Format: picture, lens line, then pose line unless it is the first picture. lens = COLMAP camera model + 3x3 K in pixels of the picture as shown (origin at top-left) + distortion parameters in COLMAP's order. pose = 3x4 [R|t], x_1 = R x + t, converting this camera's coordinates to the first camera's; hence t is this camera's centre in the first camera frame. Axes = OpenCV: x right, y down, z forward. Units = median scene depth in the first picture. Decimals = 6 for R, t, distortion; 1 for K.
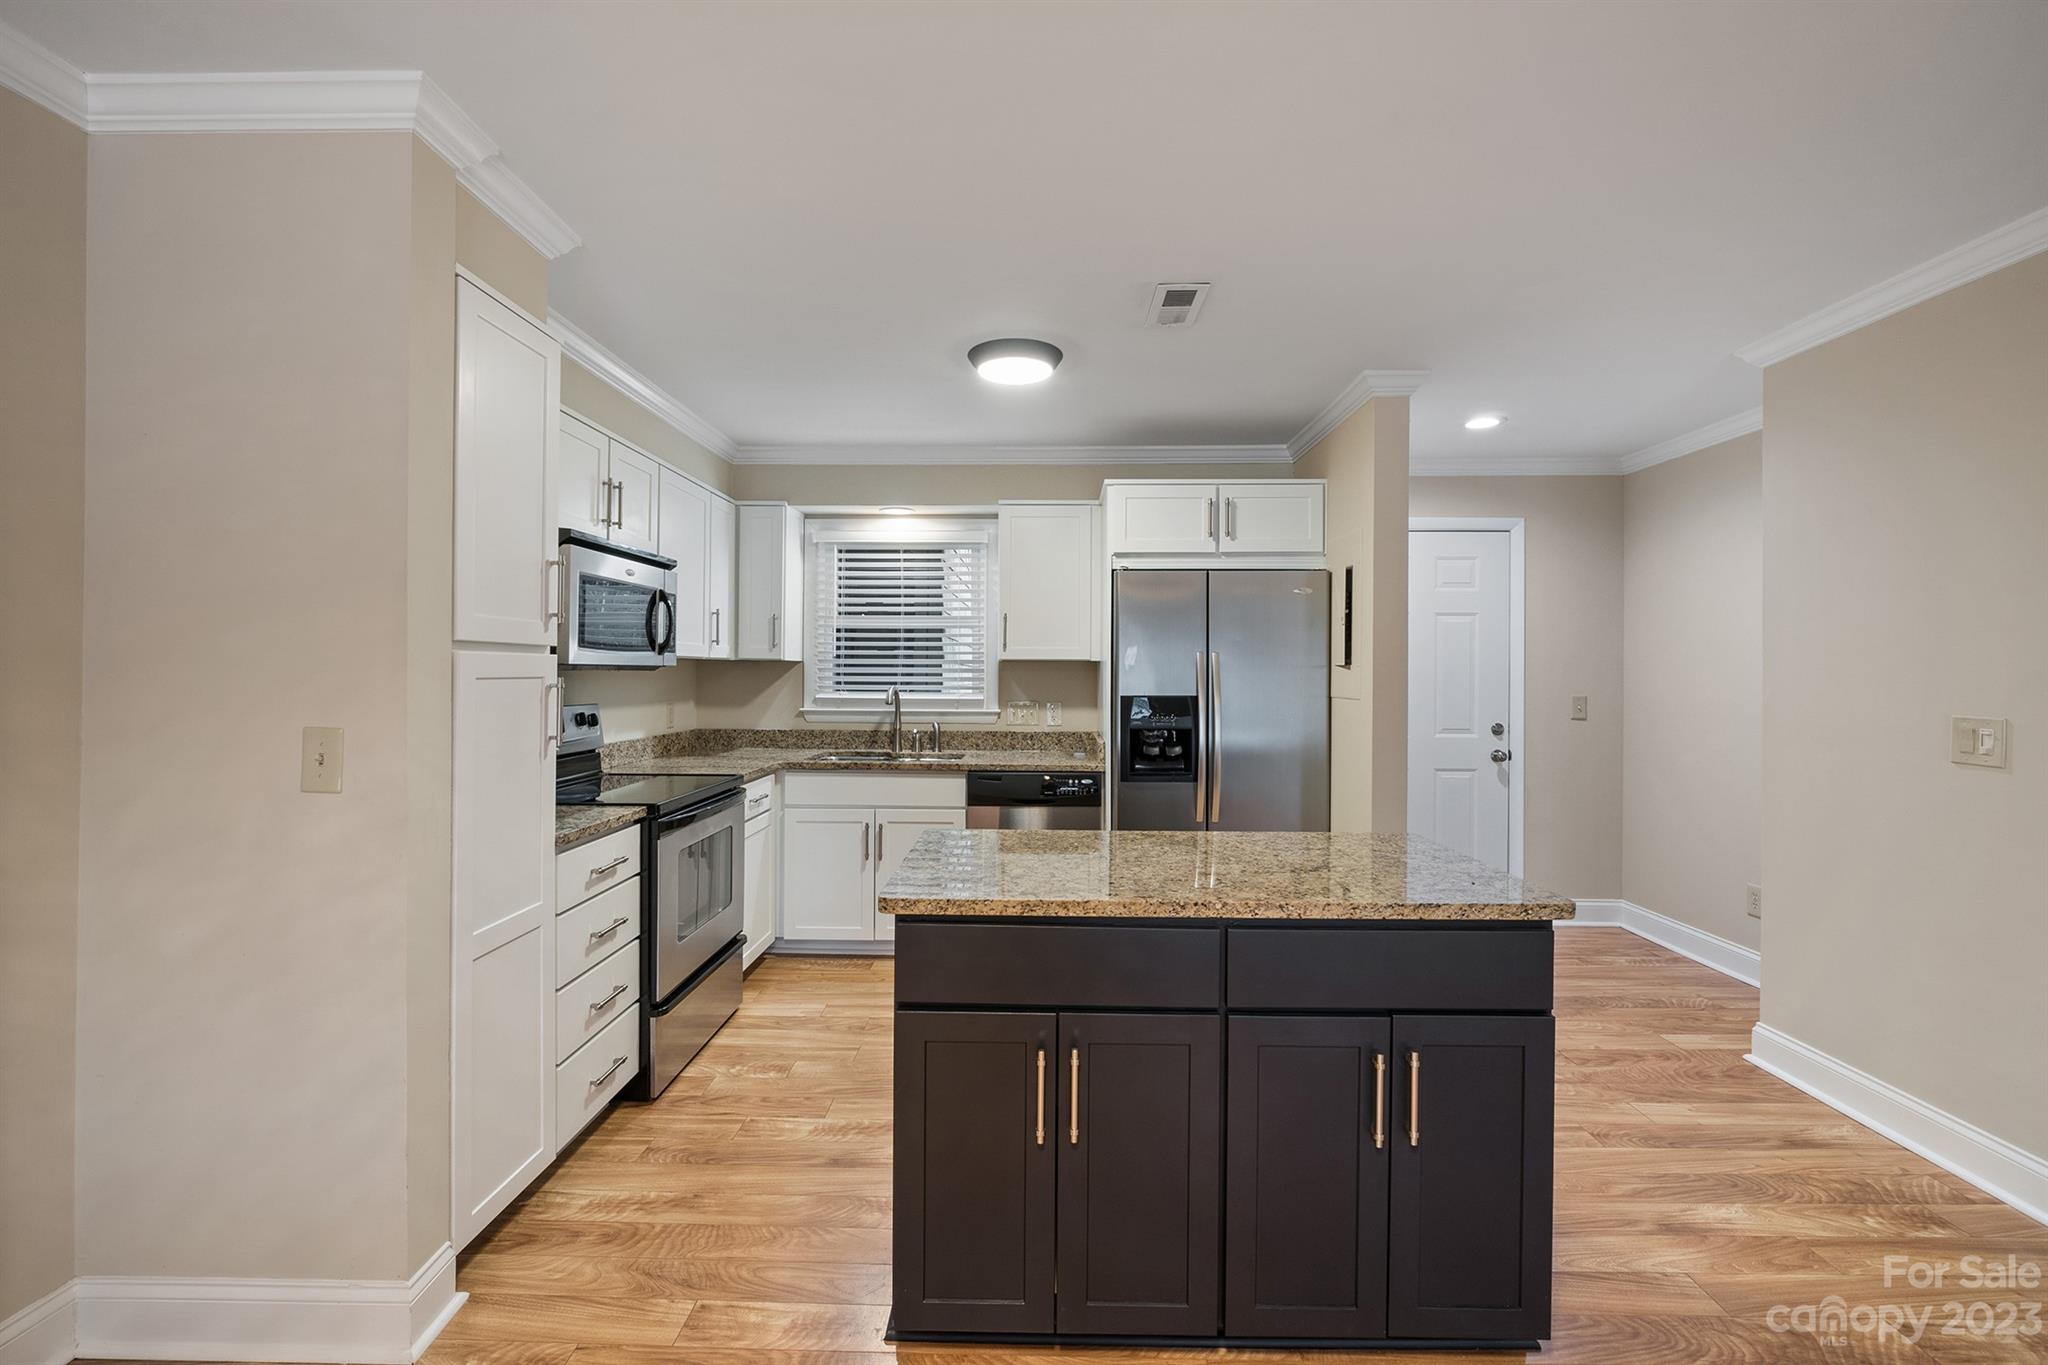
lens RADIAL K [[862.7, 0, 1018.0], [0, 862.7, 675.3], [0, 0, 1]] dist [-0.003579, -0.000891]
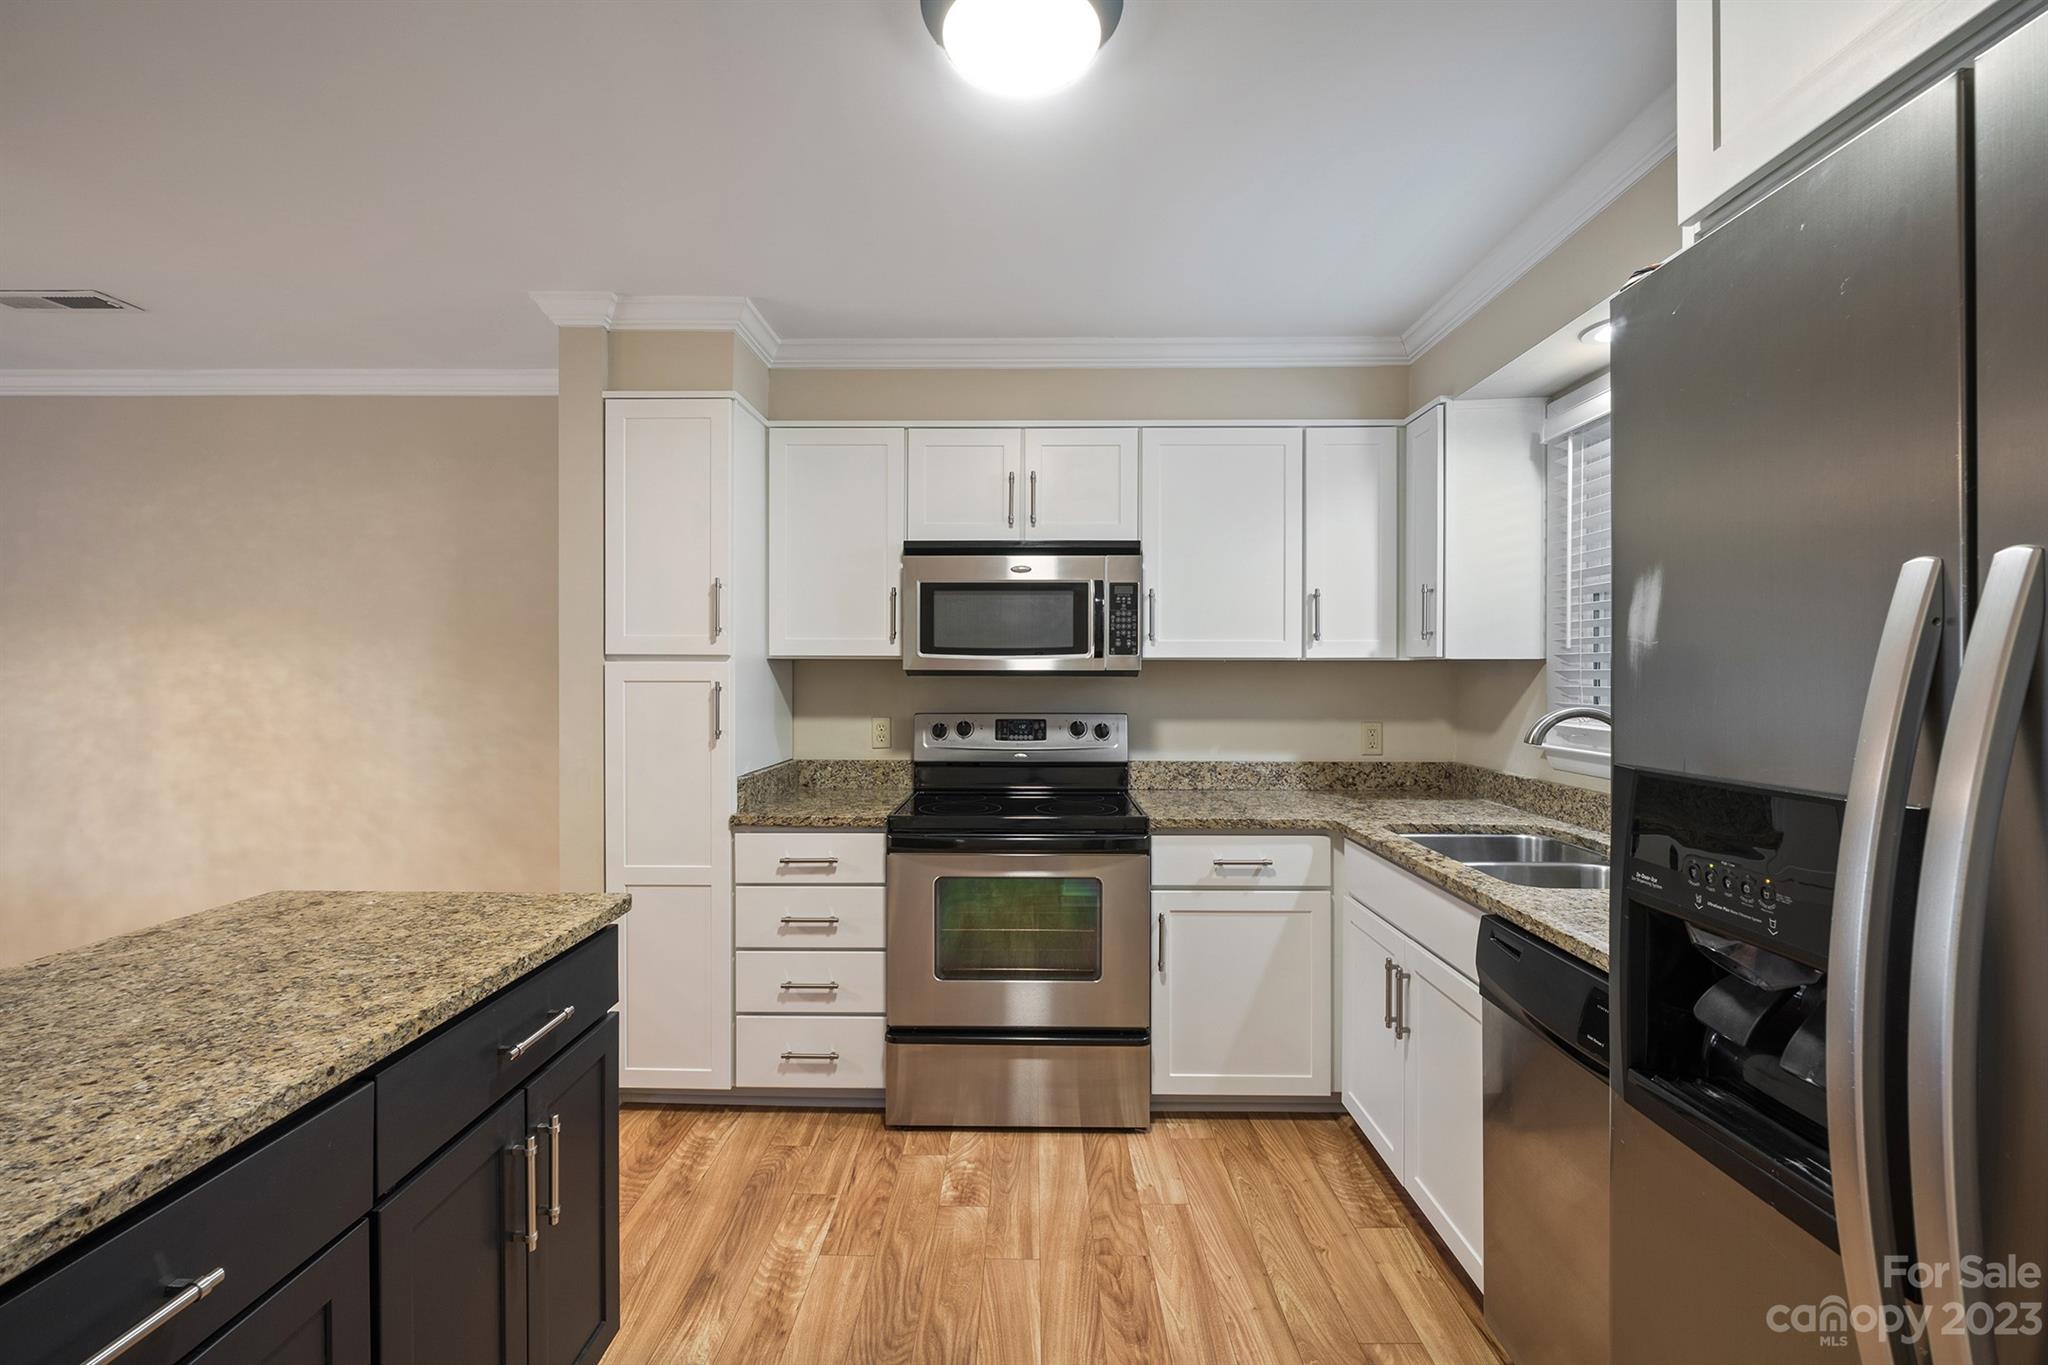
lens RADIAL K [[862.7, 0, 1017.6], [0, 862.7, 679.8], [0, 0, 1]] dist [-0.003579, -0.000891]
pose [[0.009445, -0.001100, -0.999955, 0.358135], [-0.005199, 0.999986, -0.001149, -0.000278], [0.999942, 0.005210, 0.009439, 0.763119]]
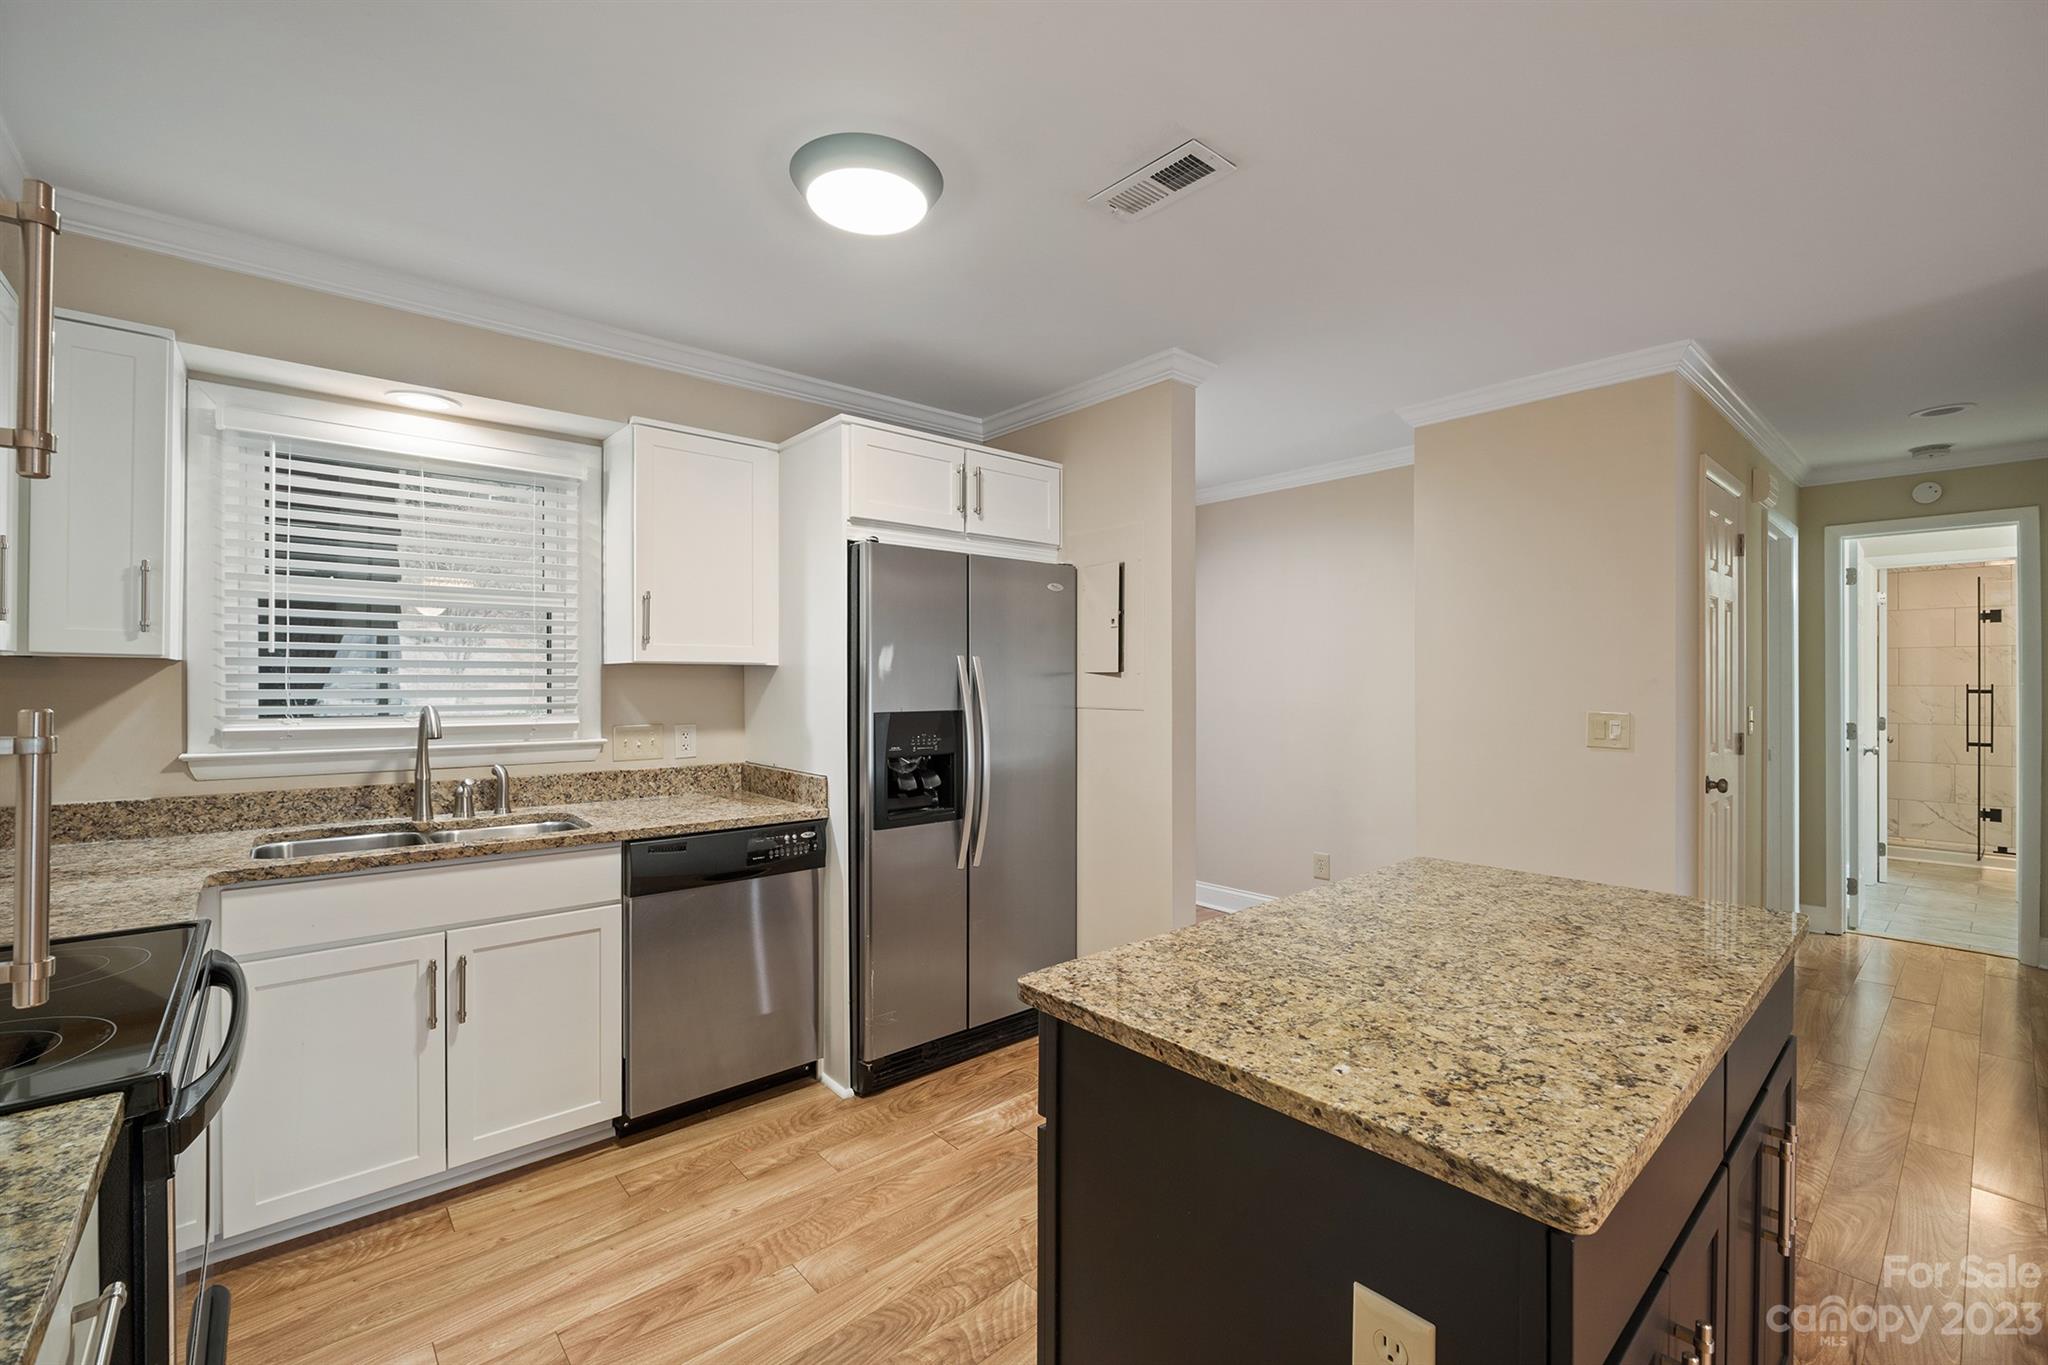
lens RADIAL K [[862.7, 0, 1016.7], [0, 862.7, 686.3], [0, 0, 1]] dist [-0.003579, -0.000891]
pose [[0.739124, -0.006437, 0.673539, -0.267175], [0.005002, 0.999979, 0.004068, -0.001144], [-0.673551, 0.000362, 0.739141, 0.353959]]
